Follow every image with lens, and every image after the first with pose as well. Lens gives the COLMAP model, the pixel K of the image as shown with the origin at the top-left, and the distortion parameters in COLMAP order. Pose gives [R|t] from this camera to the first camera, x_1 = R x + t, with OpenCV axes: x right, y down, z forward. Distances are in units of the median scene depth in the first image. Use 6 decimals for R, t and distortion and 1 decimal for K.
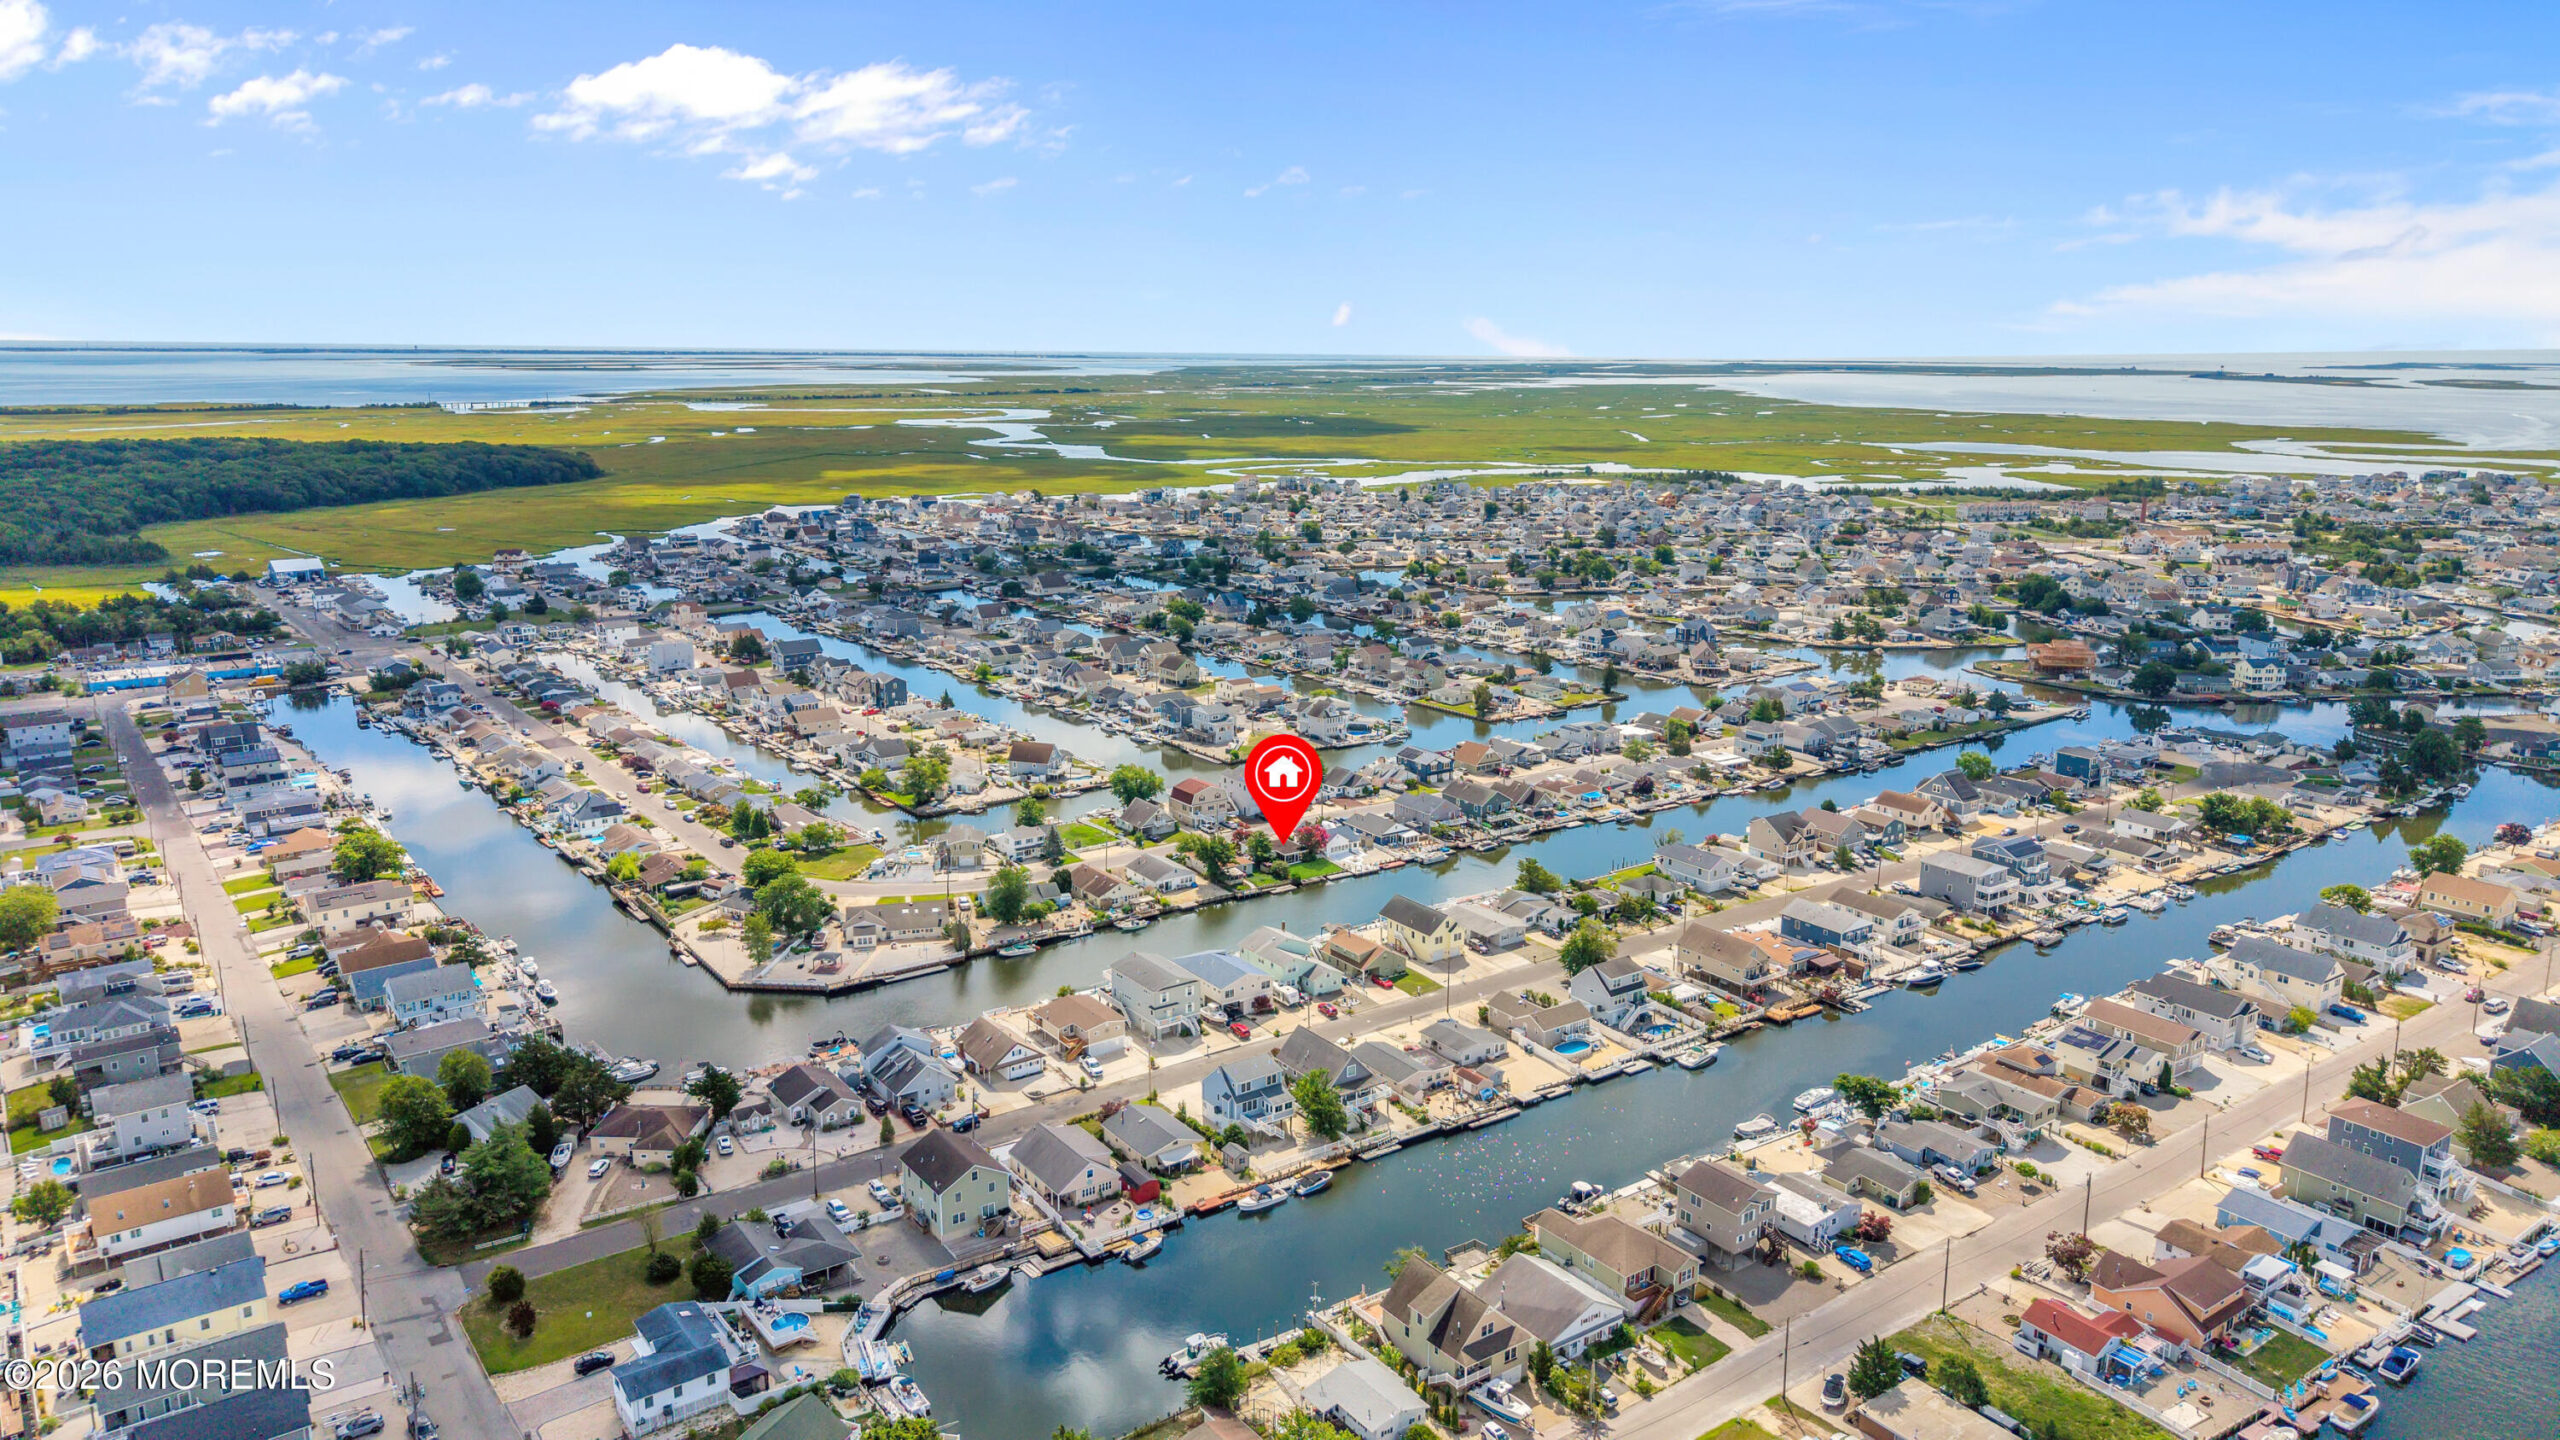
lens RADIAL K [[1675.9, 0, 1272.9], [0, 1675.9, 713.3], [0, 0, 1]] dist [0.082060, -0.125255]
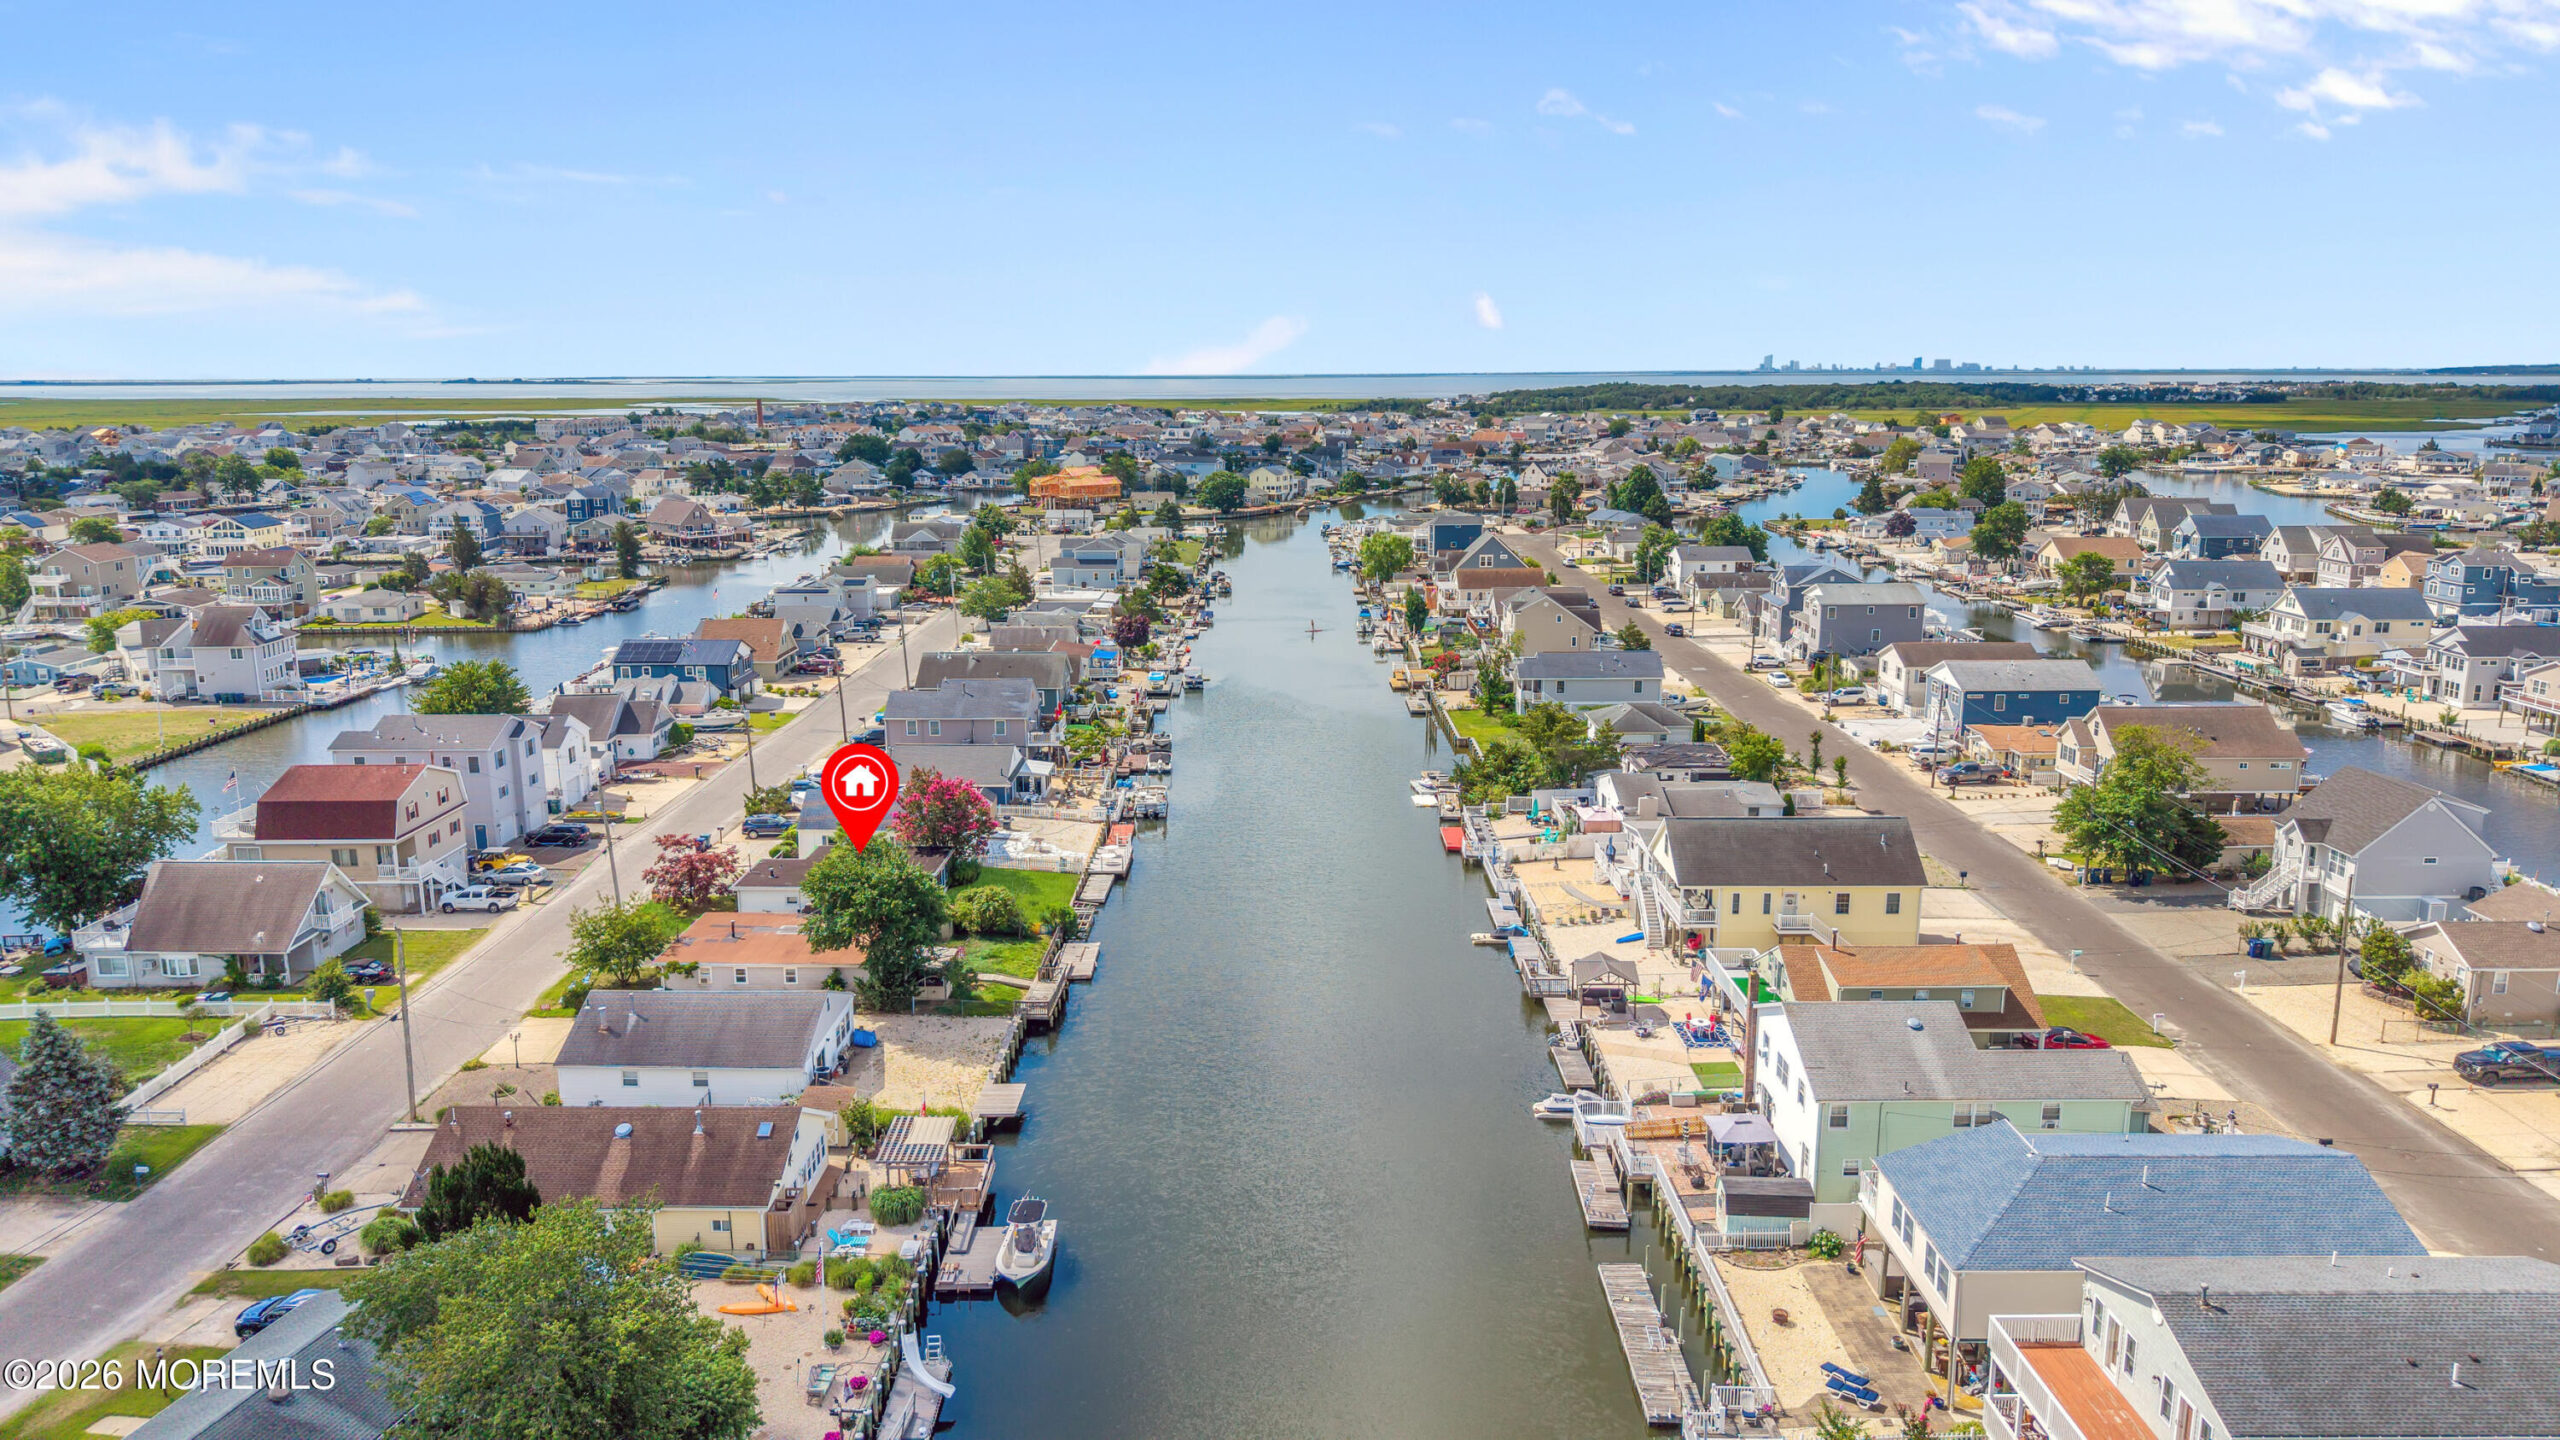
lens RADIAL K [[1694.3, 0, 1280.0], [0, 1694.3, 720.0], [0, 0, 1]] dist [0.032356, -0.034127]
pose [[0.572619, -0.173015, 0.801357, -0.206094], [0.182994, 0.979790, 0.080778, 0.041400], [-0.799137, 0.100389, 0.592707, 0.750565]]
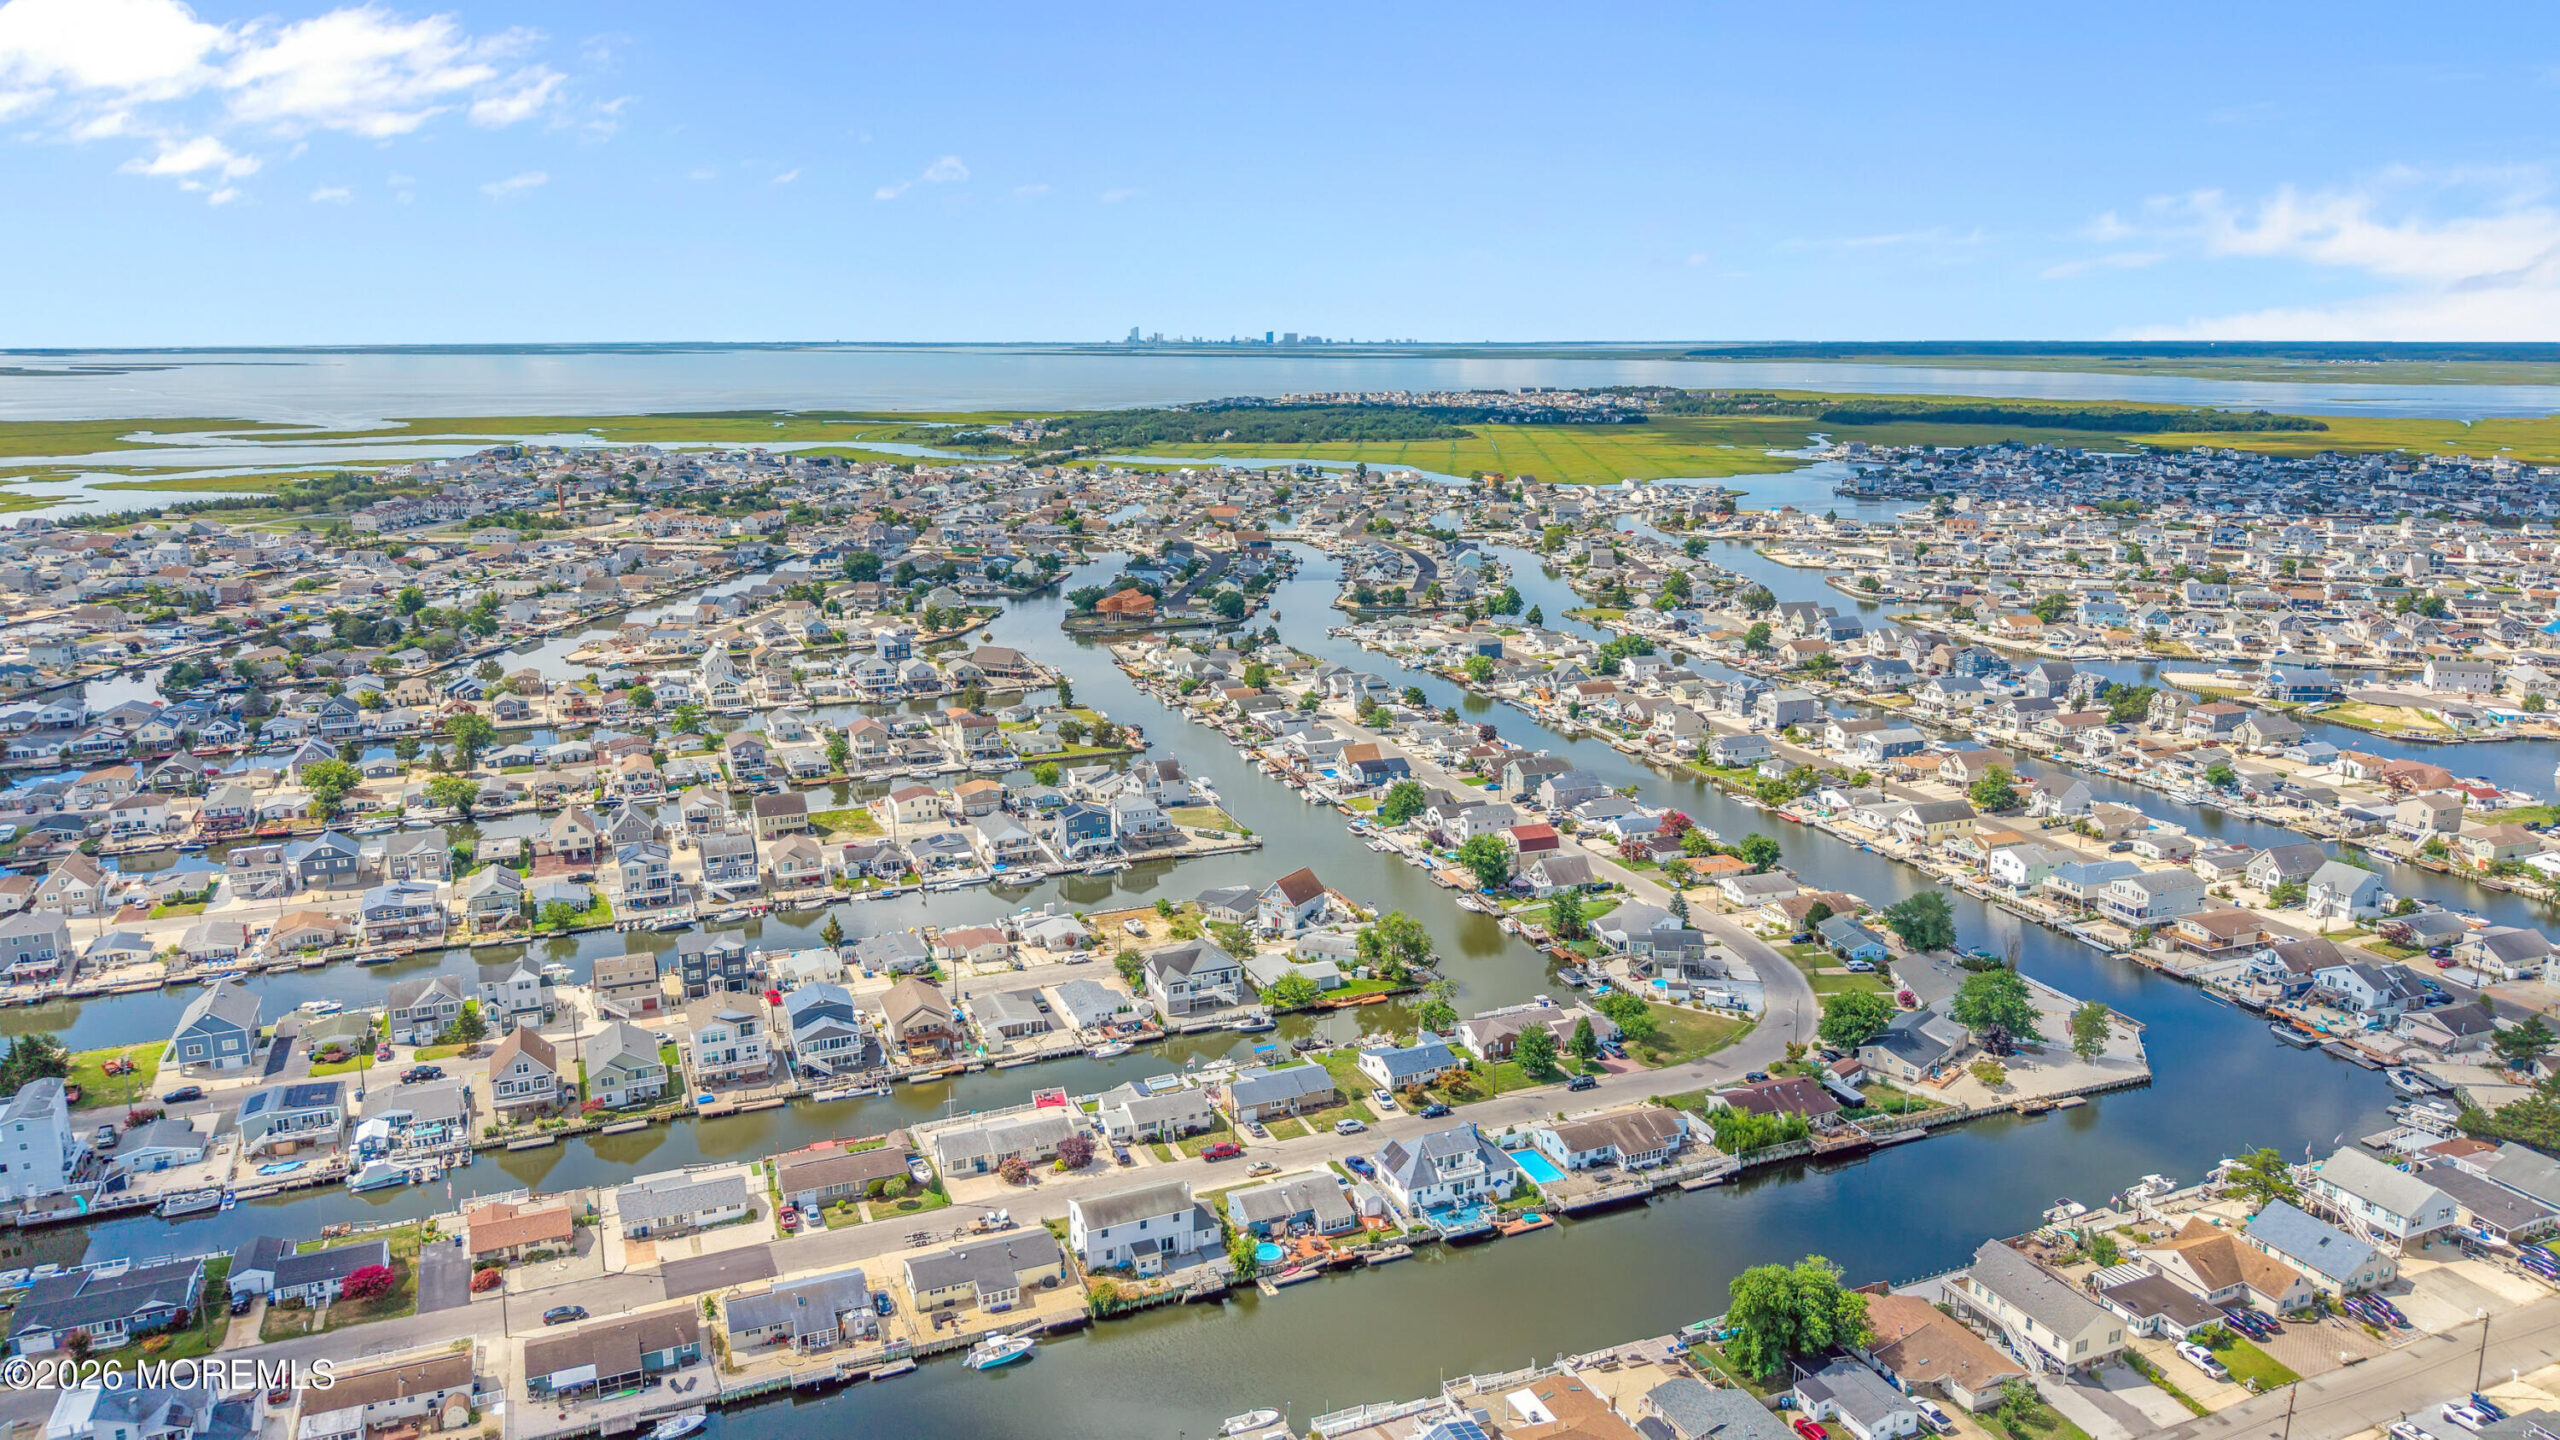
lens RADIAL K [[1694.3, 0, 1280.0], [0, 1694.3, 720.0], [0, 0, 1]] dist [0.032356, -0.034127]
pose [[0.246244, -0.217431, 0.944504, -0.980560], [0.208239, 0.963621, 0.167541, -0.204792], [-0.946573, 0.155427, 0.282564, 0.935220]]
